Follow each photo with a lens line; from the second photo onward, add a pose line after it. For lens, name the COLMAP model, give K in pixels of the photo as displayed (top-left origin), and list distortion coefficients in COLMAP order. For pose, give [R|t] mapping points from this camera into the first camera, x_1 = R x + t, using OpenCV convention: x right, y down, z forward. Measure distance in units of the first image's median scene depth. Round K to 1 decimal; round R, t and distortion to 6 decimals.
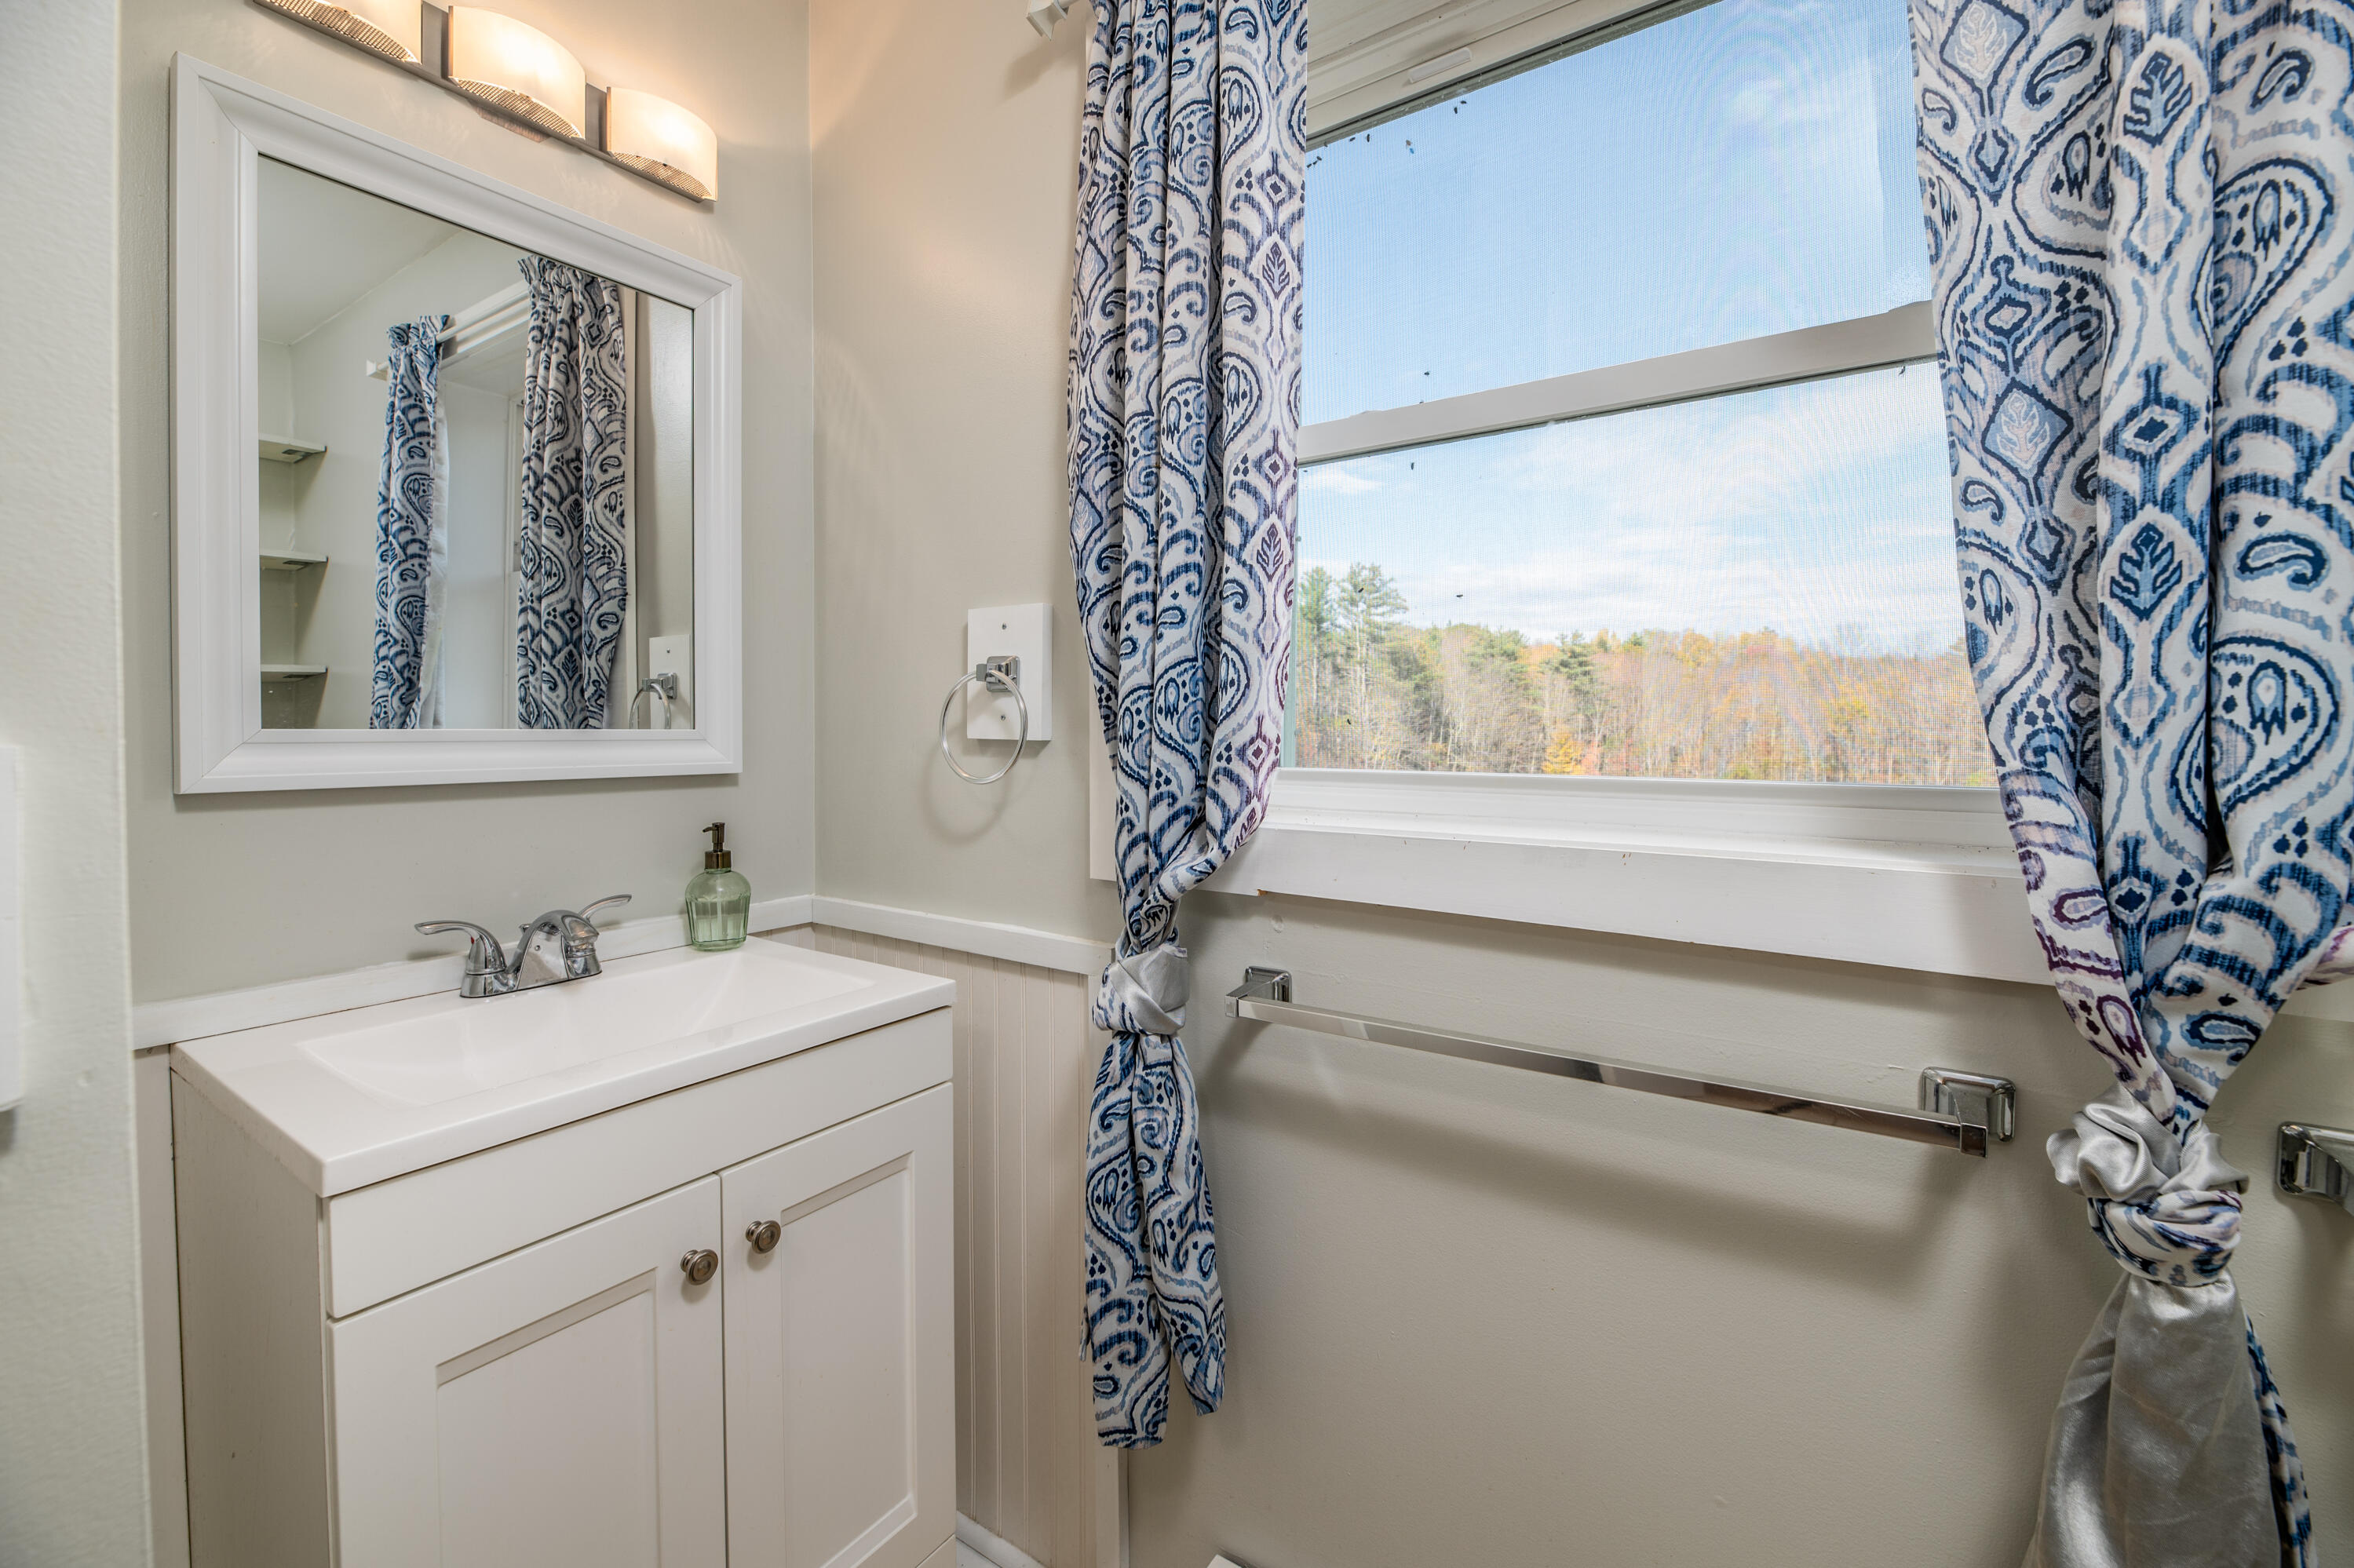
lens RADIAL K [[973.5, 0, 1177.5], [0, 973.5, 741.8], [0, 0, 1]] dist [-0.008343, -0.000716]
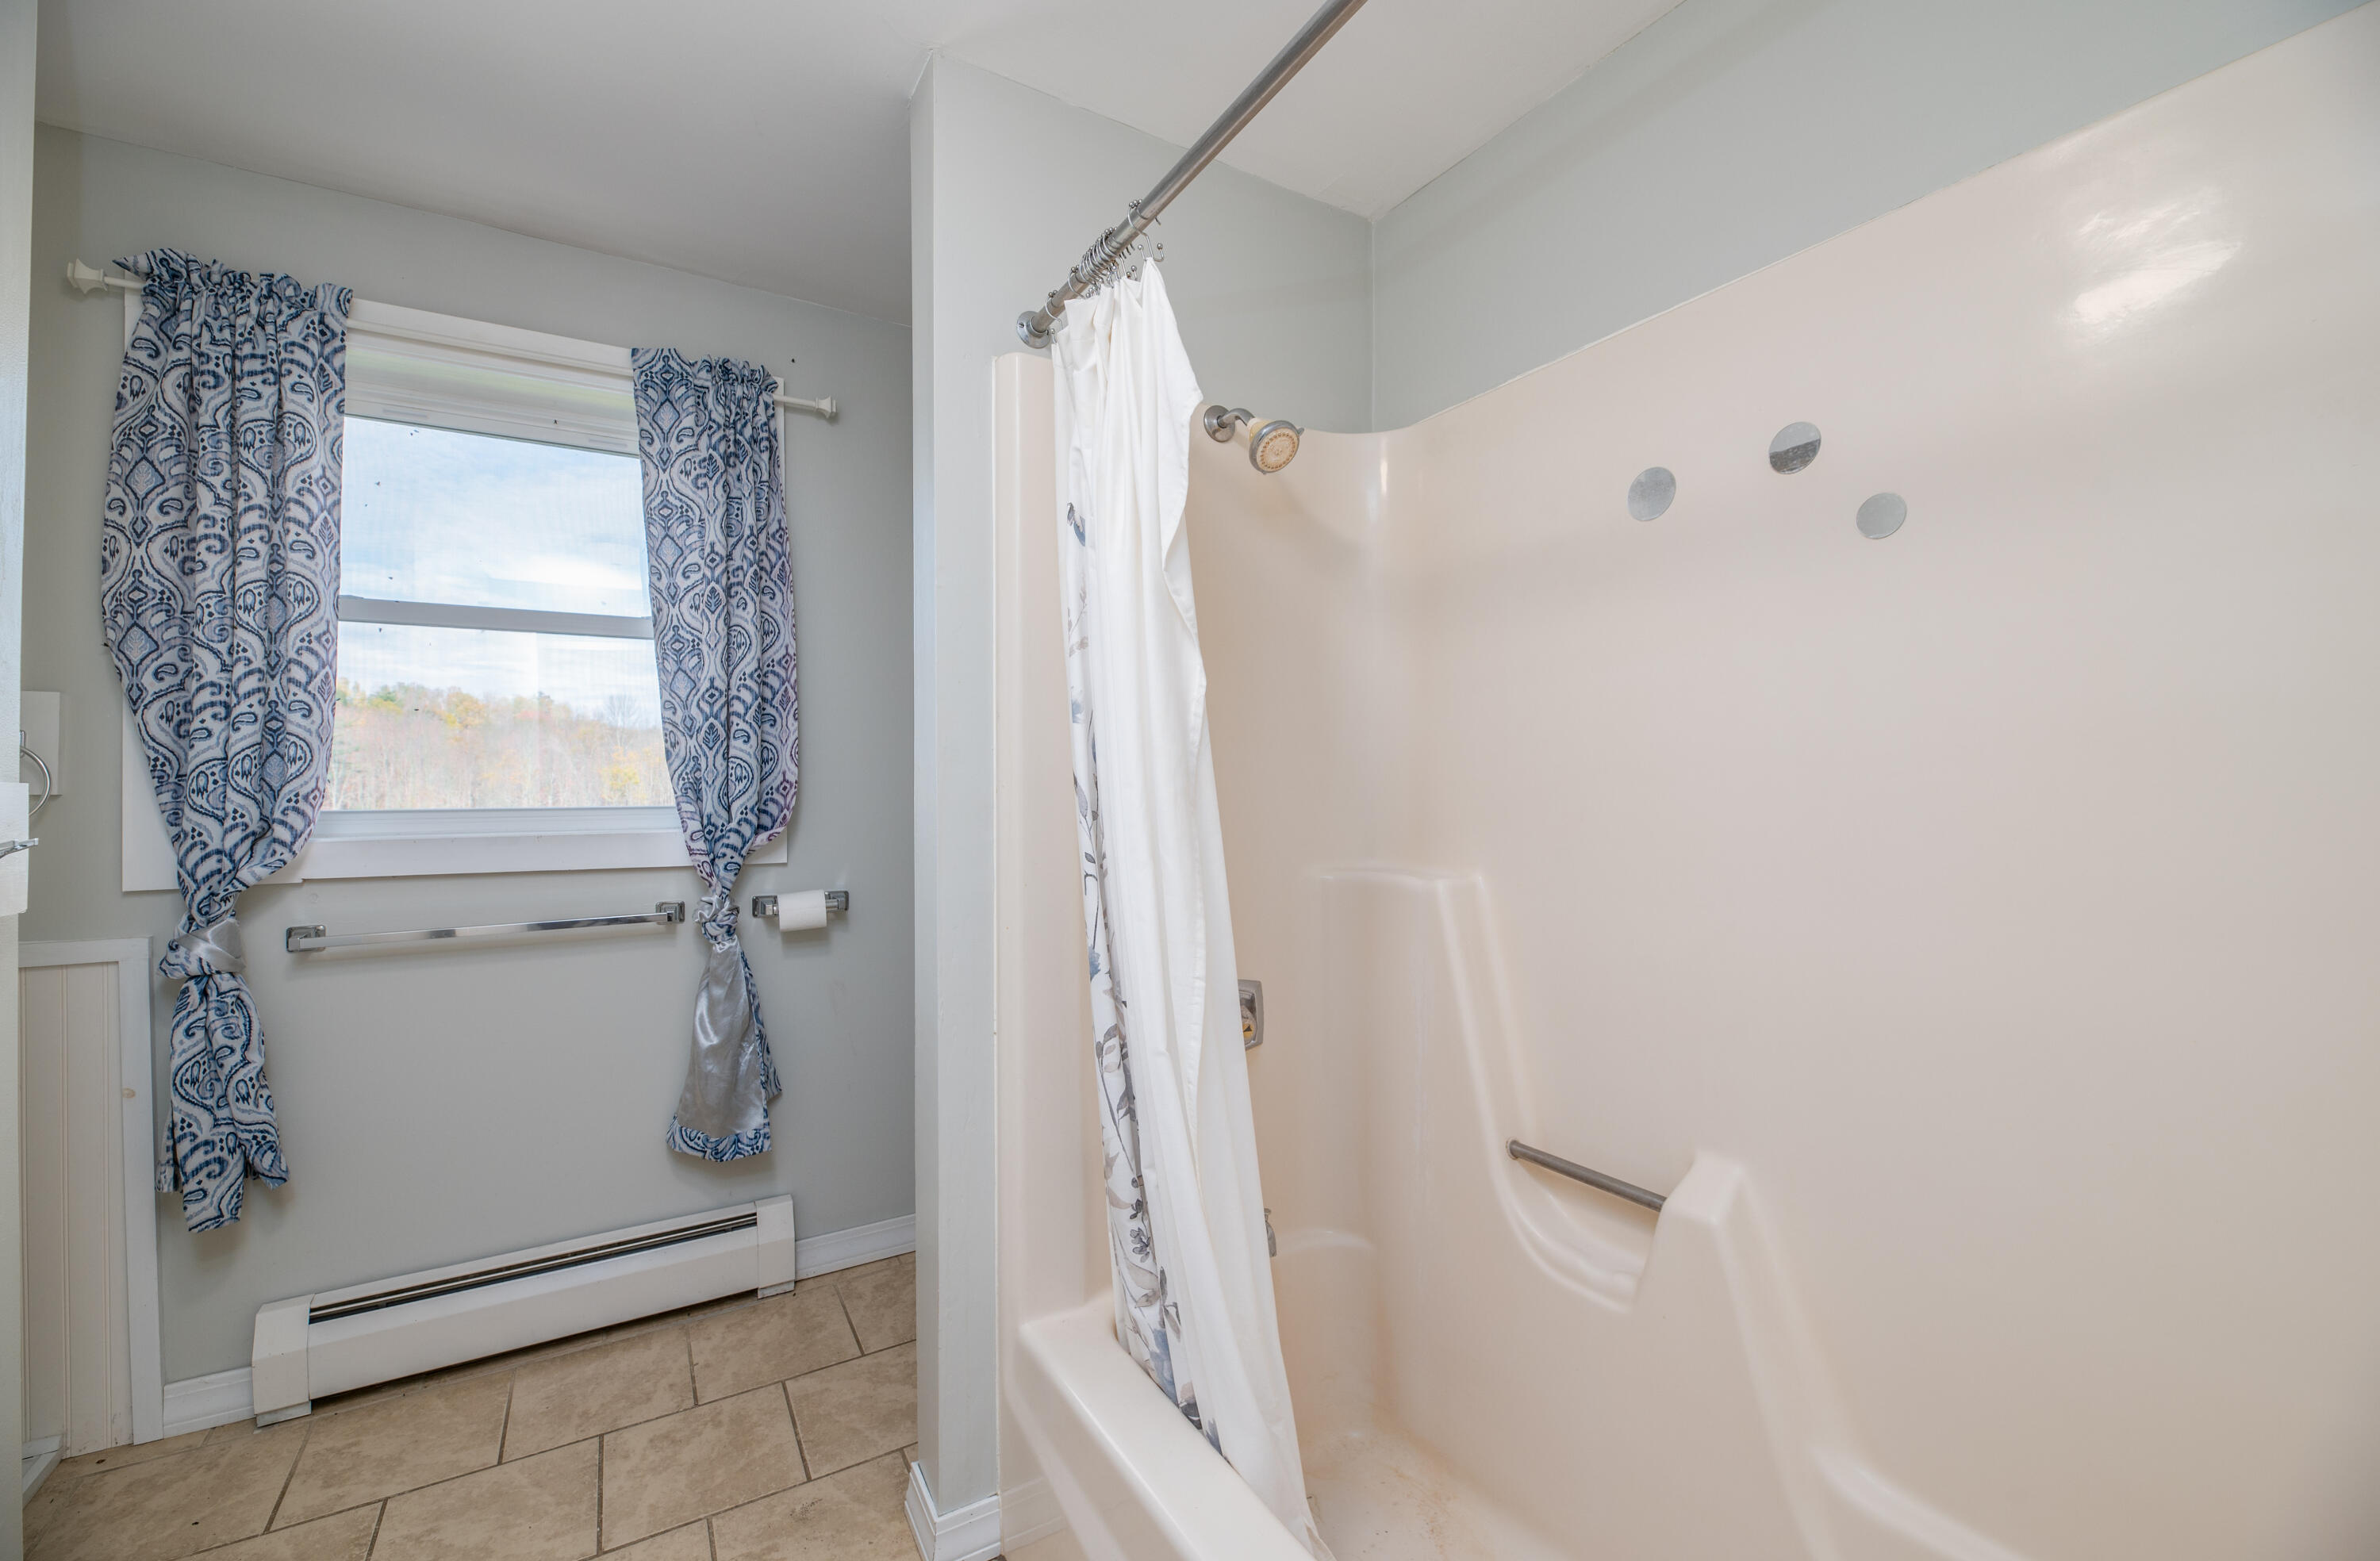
lens RADIAL K [[981.3, 0, 1192.6], [0, 981.3, 783.5], [0, 0, 1]] dist [-0.002176, -0.000657]
pose [[0.424268, 0.000045, 0.905537, -0.837685], [0.022813, 0.999682, -0.010738, 0.040099], [-0.905249, 0.025214, 0.424132, -1.186601]]
